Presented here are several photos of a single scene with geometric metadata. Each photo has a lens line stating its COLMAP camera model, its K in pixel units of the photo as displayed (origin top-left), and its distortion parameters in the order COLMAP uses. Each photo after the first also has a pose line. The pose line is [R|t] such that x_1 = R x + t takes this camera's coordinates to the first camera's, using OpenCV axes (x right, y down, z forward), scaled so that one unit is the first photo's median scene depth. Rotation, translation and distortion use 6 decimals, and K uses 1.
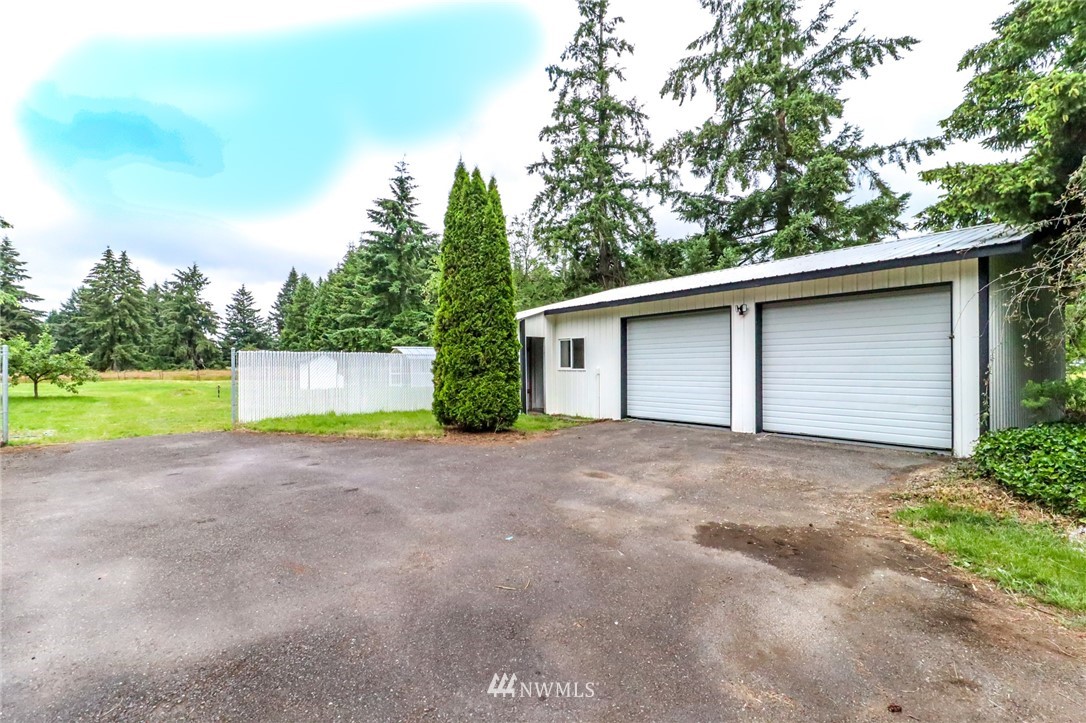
lens RADIAL K [[499.5, 0, 545.0], [0, 499.5, 361.7], [0, 0, 1]] dist [0.013262, -0.007500]
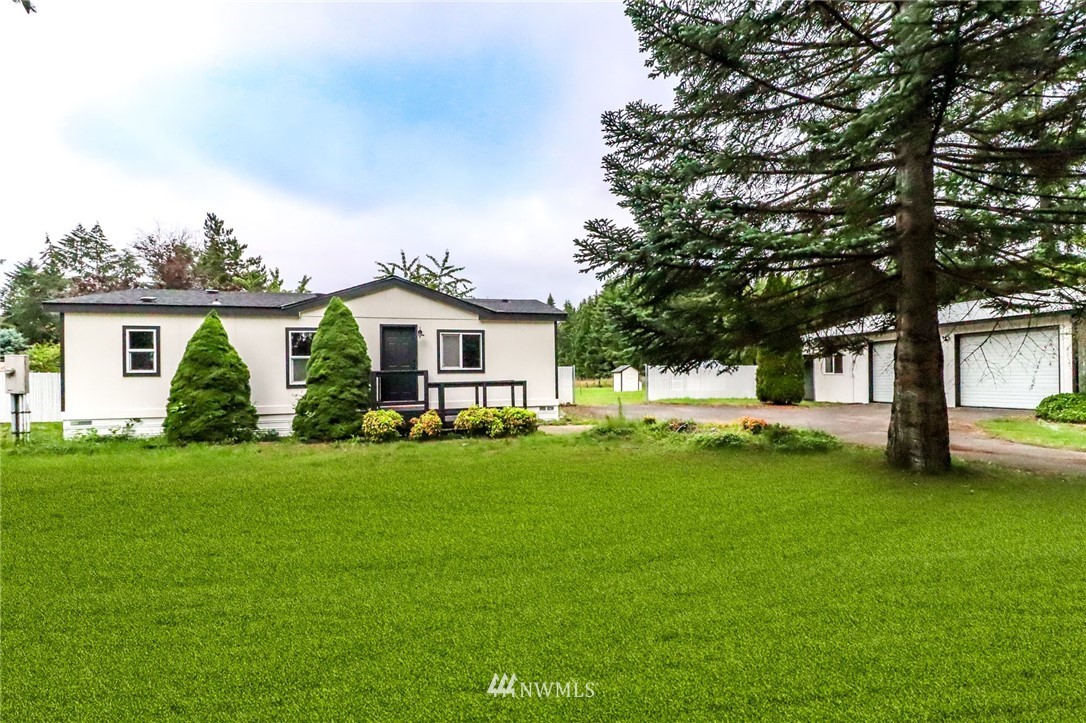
lens RADIAL K [[499.5, 0, 550.1], [0, 499.5, 369.9], [0, 0, 1]] dist [0.013262, -0.007500]
pose [[0.901964, -0.014525, -0.431567, -0.027156], [0.010930, 0.999882, -0.010808, 0.003661], [0.431673, 0.005031, 0.902016, -0.320890]]
